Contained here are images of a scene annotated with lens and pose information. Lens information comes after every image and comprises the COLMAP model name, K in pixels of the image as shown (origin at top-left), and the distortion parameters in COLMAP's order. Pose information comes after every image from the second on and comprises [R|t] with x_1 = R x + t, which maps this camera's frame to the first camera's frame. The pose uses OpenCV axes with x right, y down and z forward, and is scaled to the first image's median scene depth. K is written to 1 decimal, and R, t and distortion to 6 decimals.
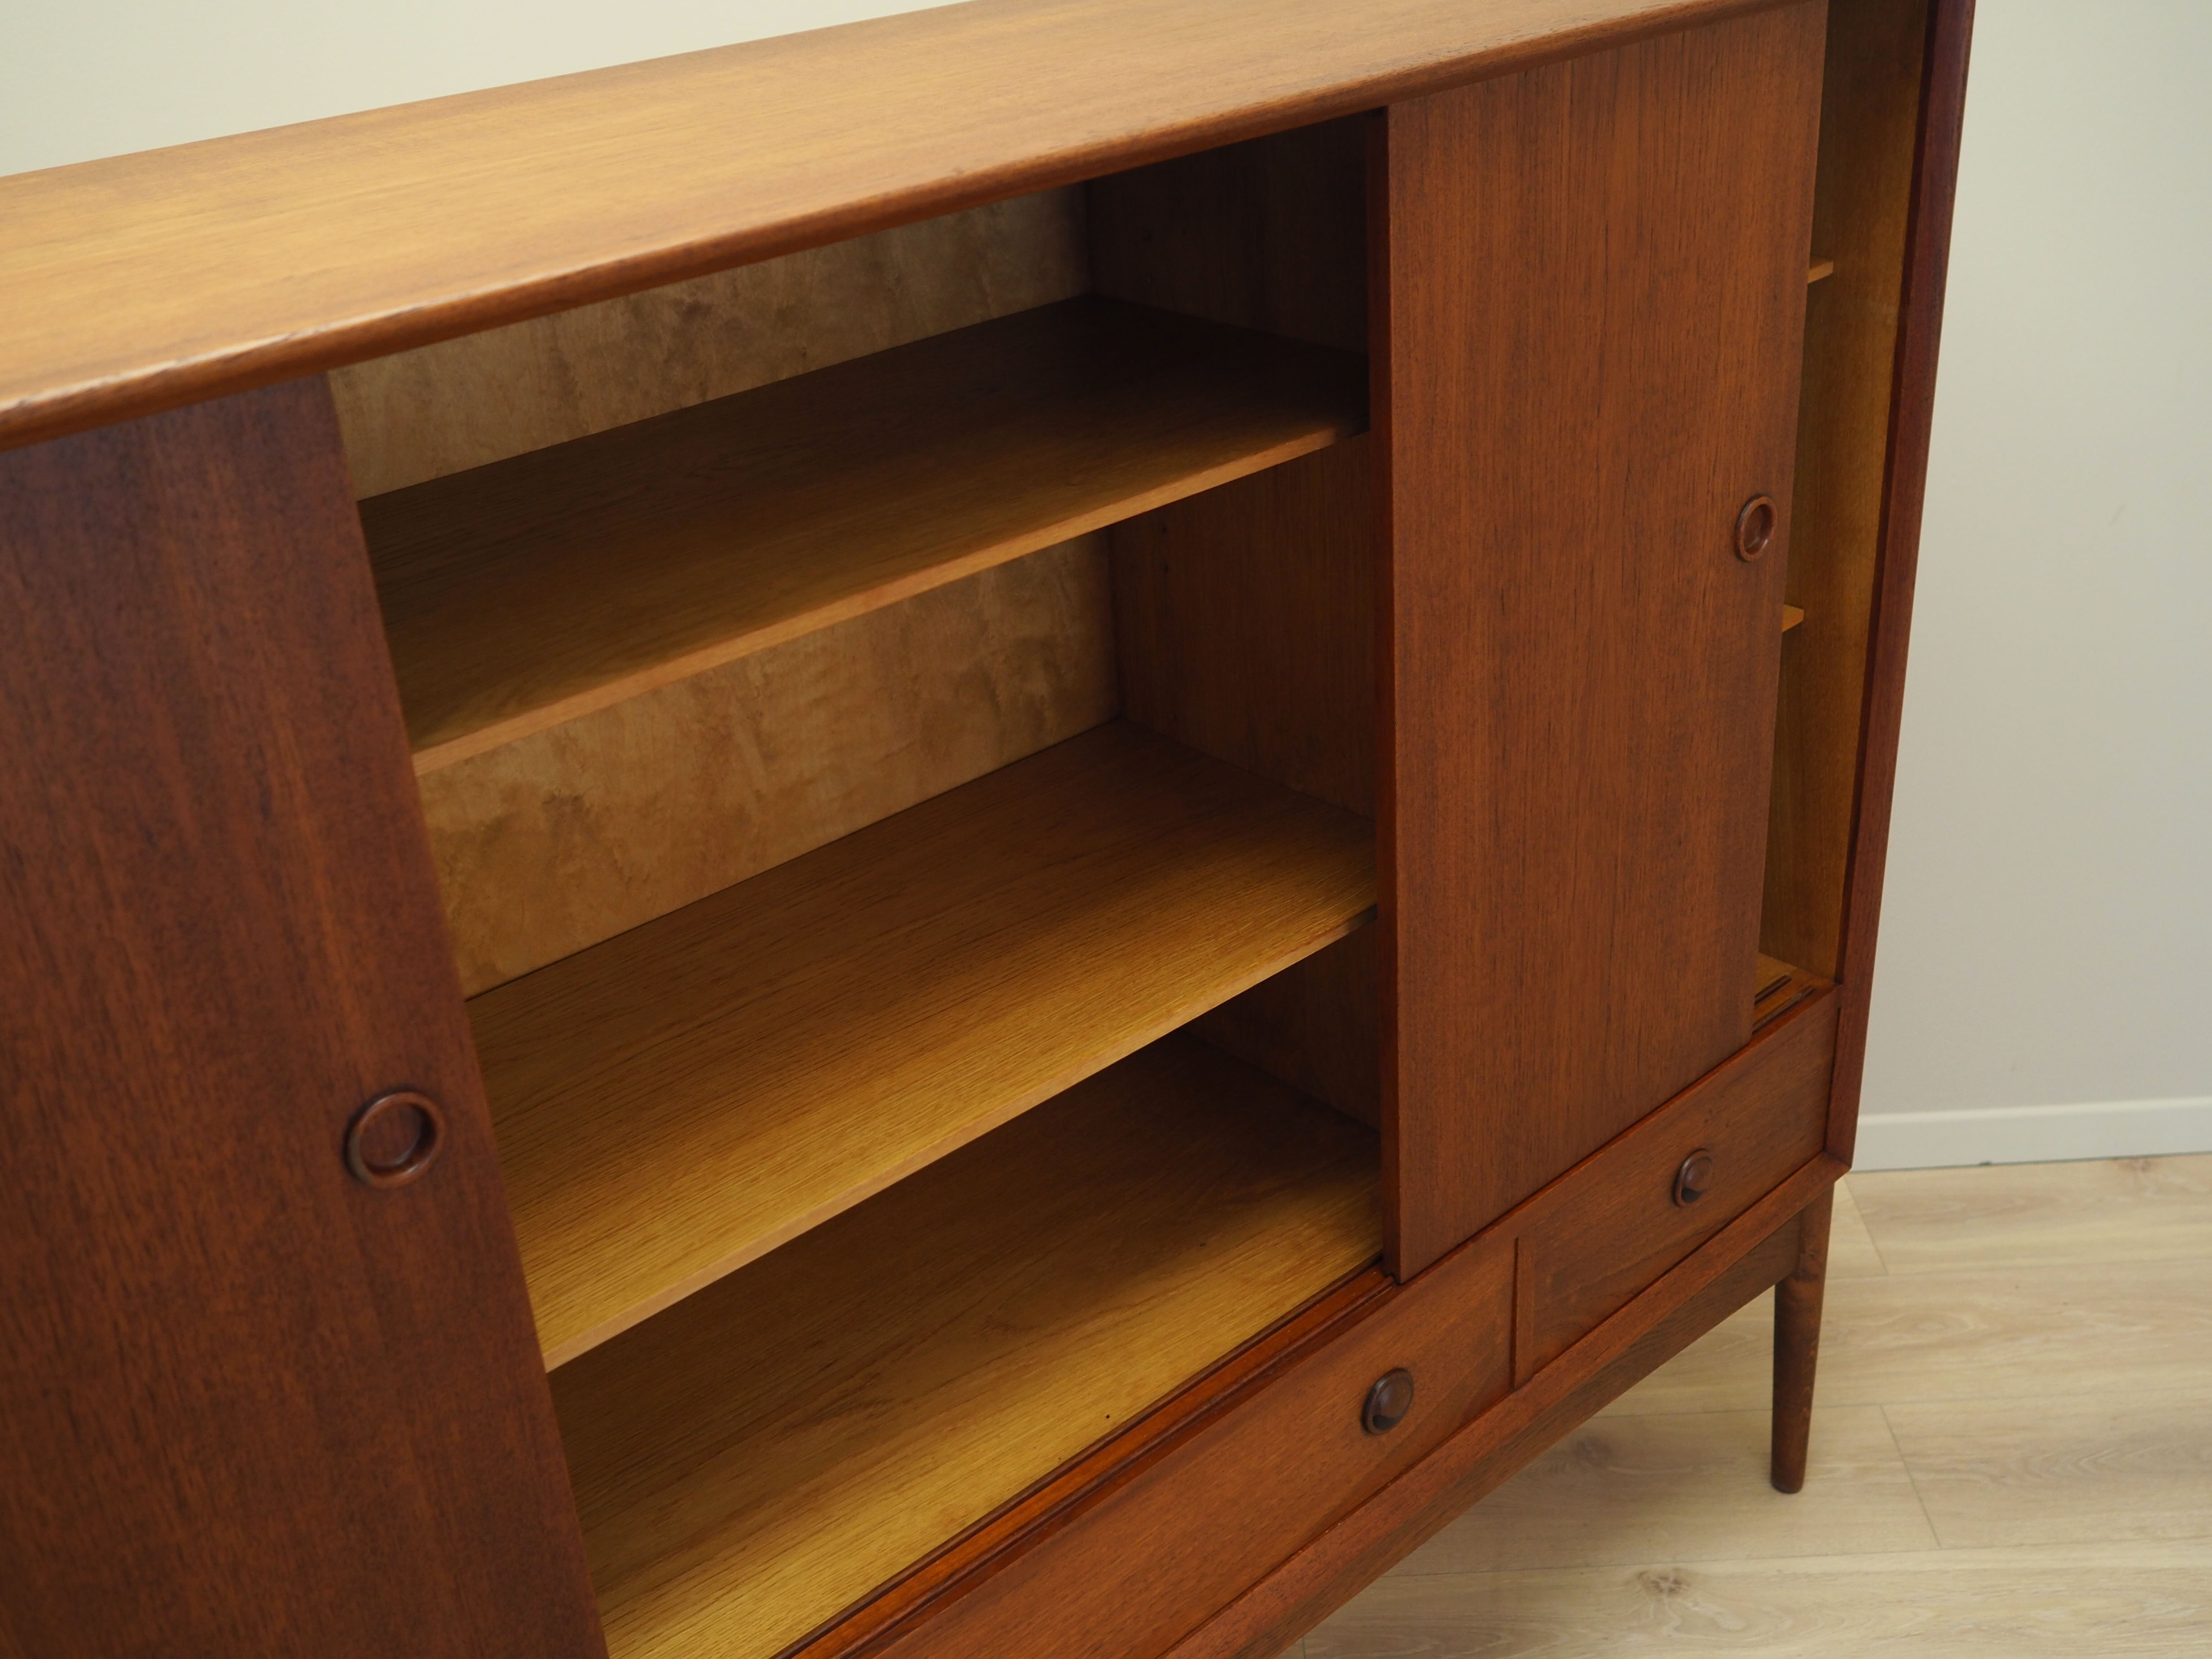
lens RADIAL K [[2291.5, 0, 1106.0], [0, 2291.5, 829.5], [0, 0, 1]] dist [-0.012290, -0.011620]
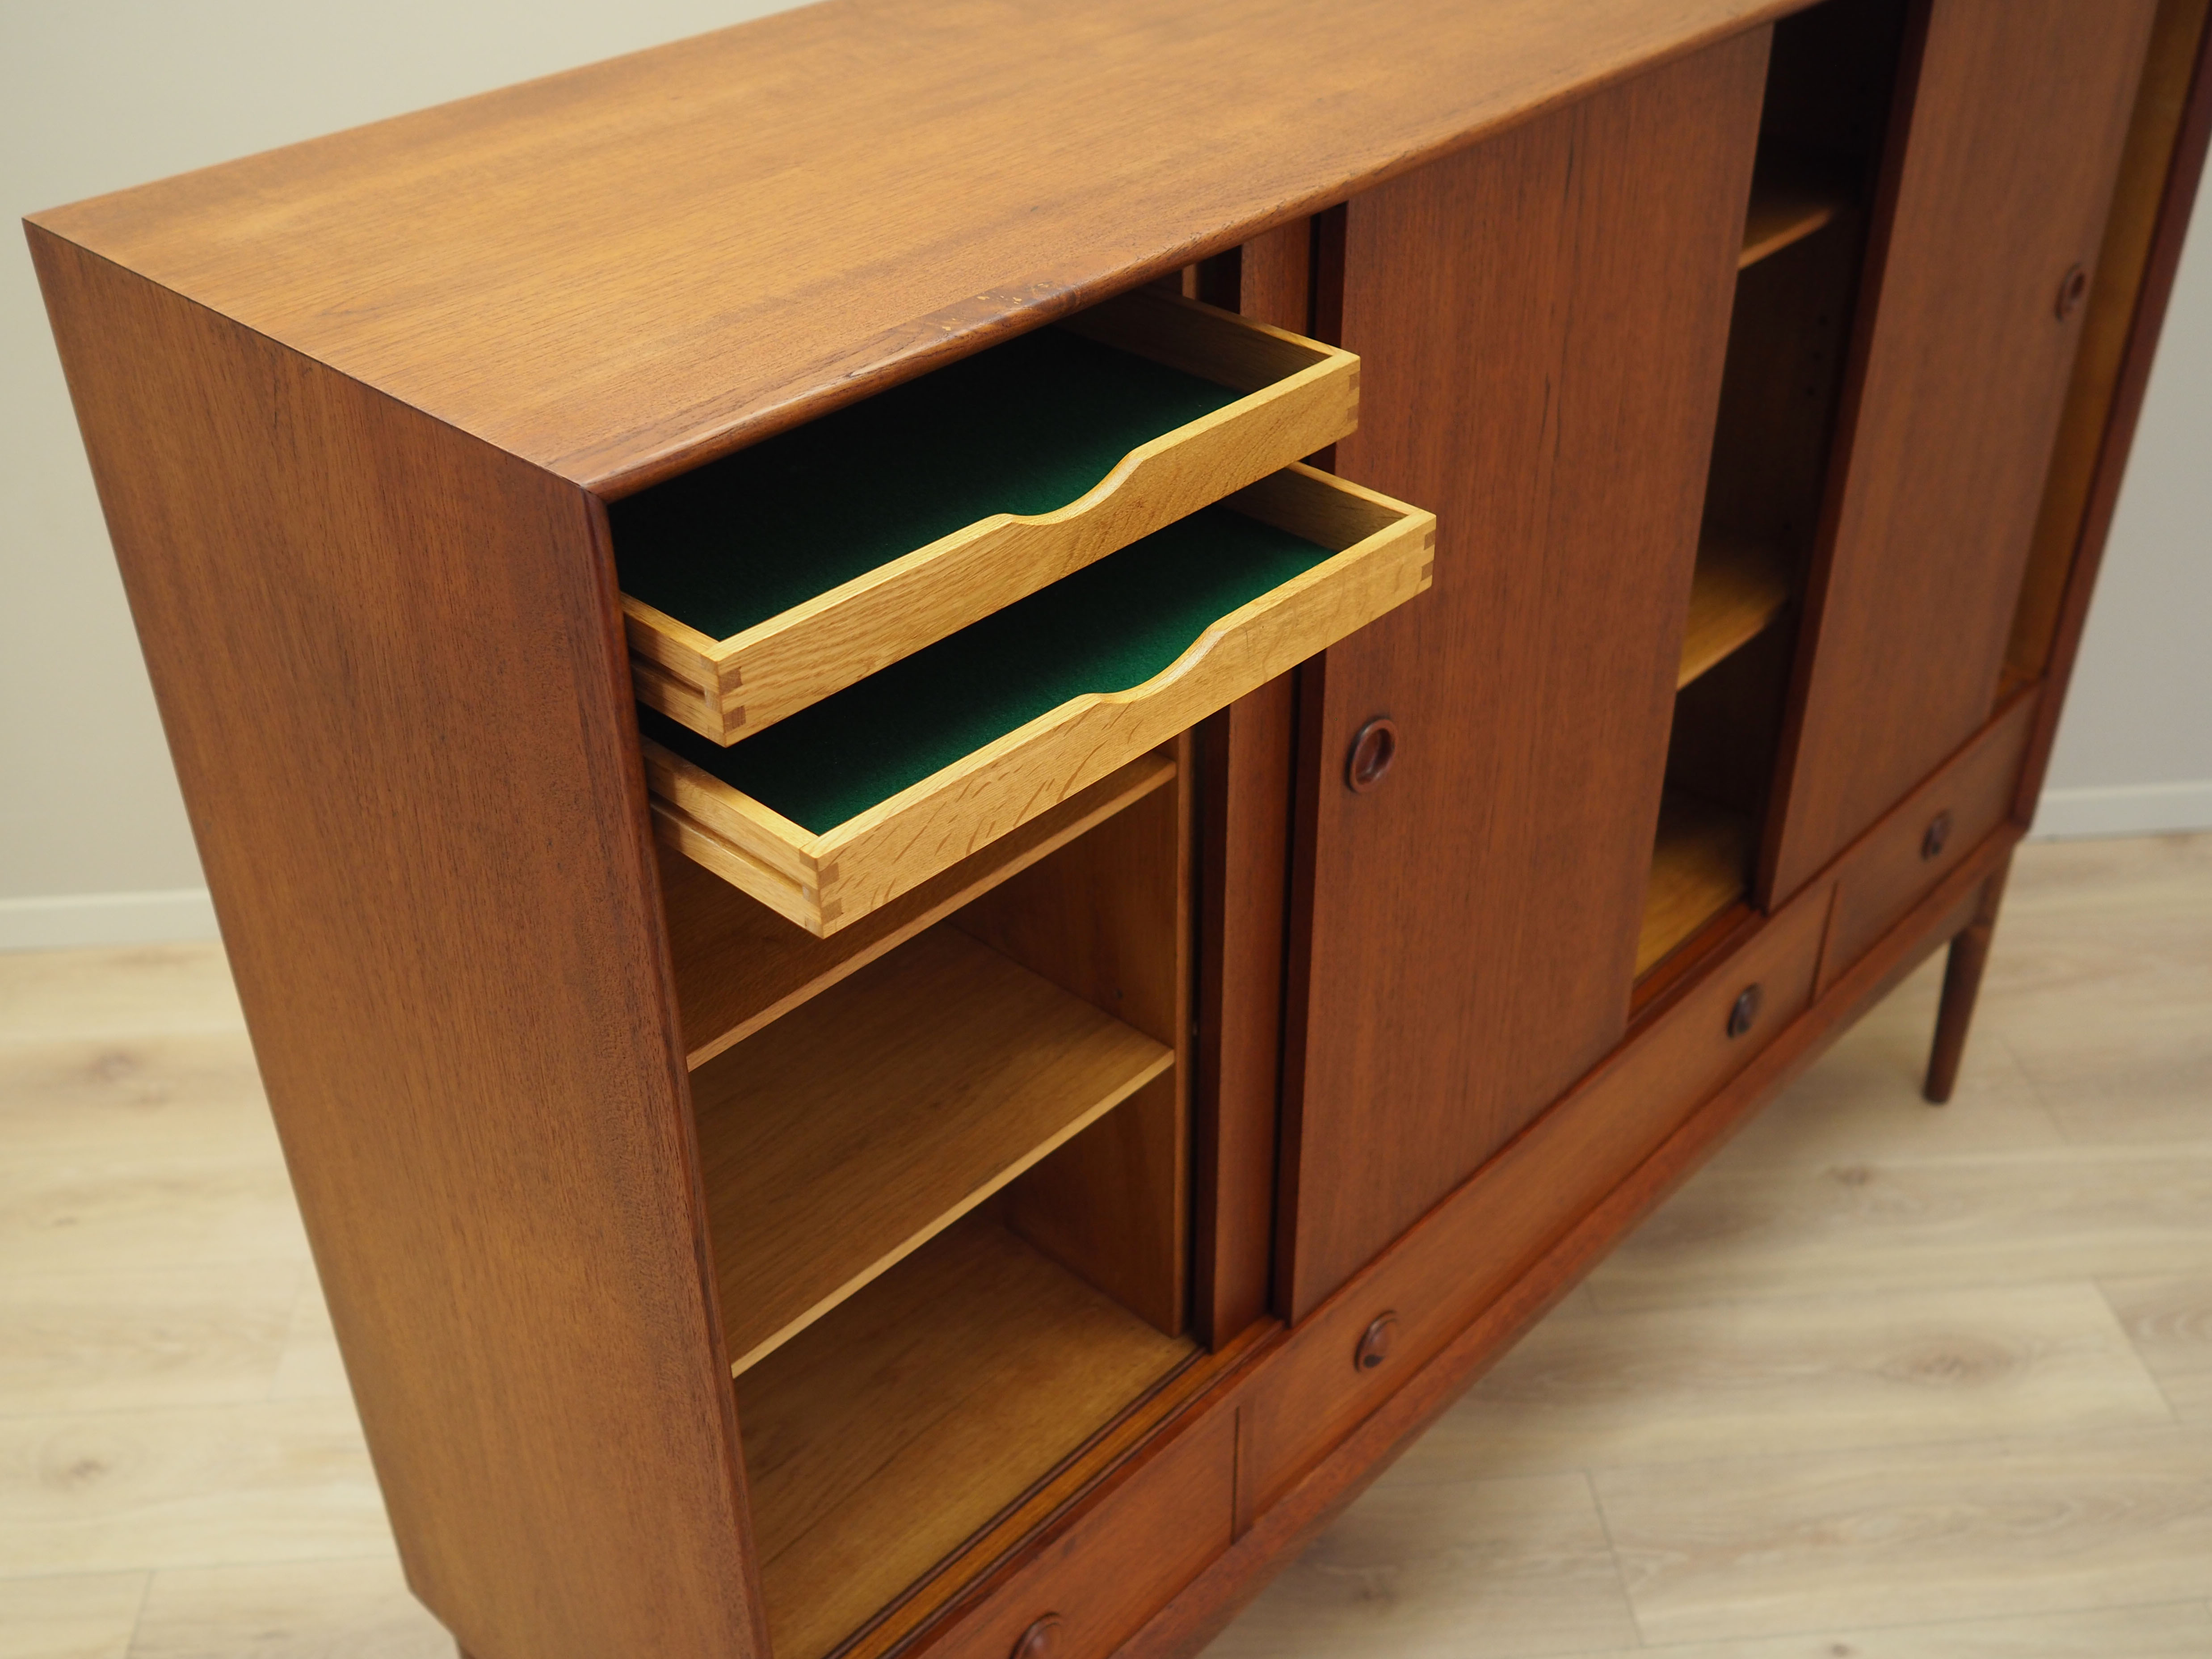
lens RADIAL K [[2291.5, 0, 1106.0], [0, 2291.5, 829.5], [0, 0, 1]] dist [-0.012290, -0.011620]
pose [[0.994988, -0.004124, 0.099908, -0.278326], [-0.007831, 0.992867, 0.118972, 0.007439], [-0.099686, -0.119158, 0.987858, -0.137136]]
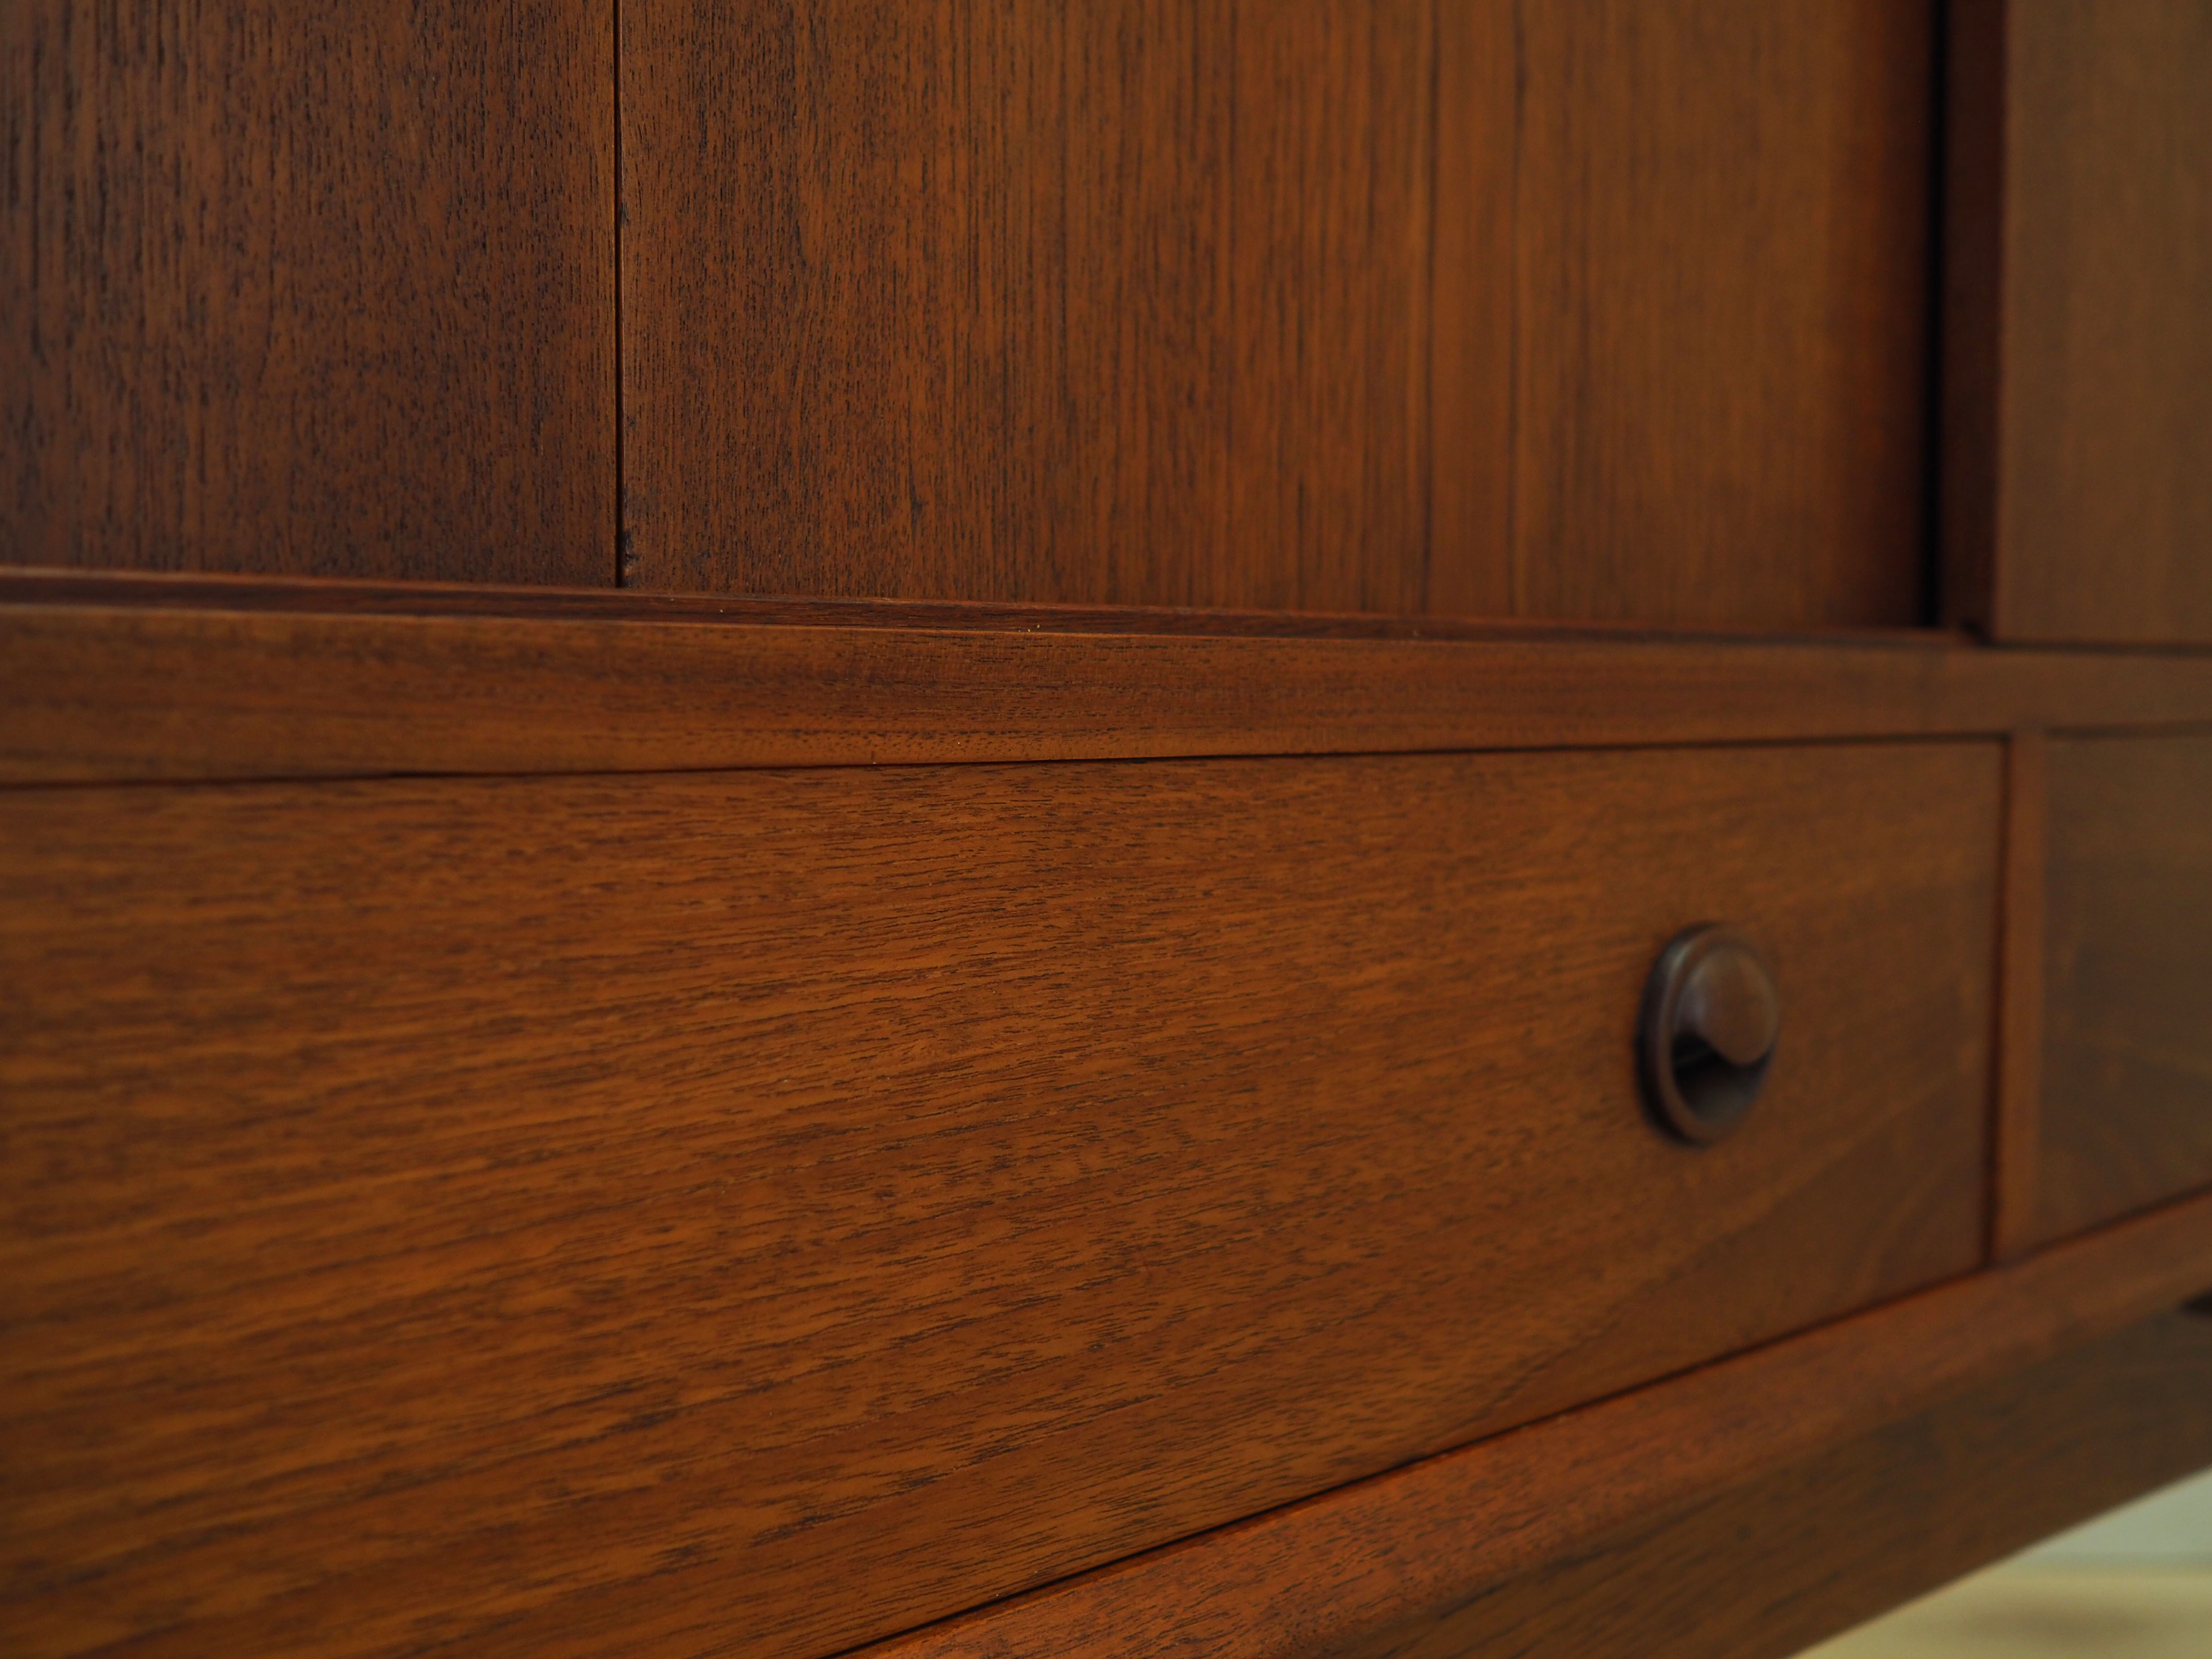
lens RADIAL K [[2291.3, 0, 1106.0], [0, 2291.3, 829.5], [0, 0, 1]] dist [-0.012290, -0.011620]
pose [[0.998015, 0.062912, -0.002702, 0.029673], [-0.058608, 0.912327, -0.405247, 0.293463], [-0.023030, 0.404601, 0.914203, 0.561956]]
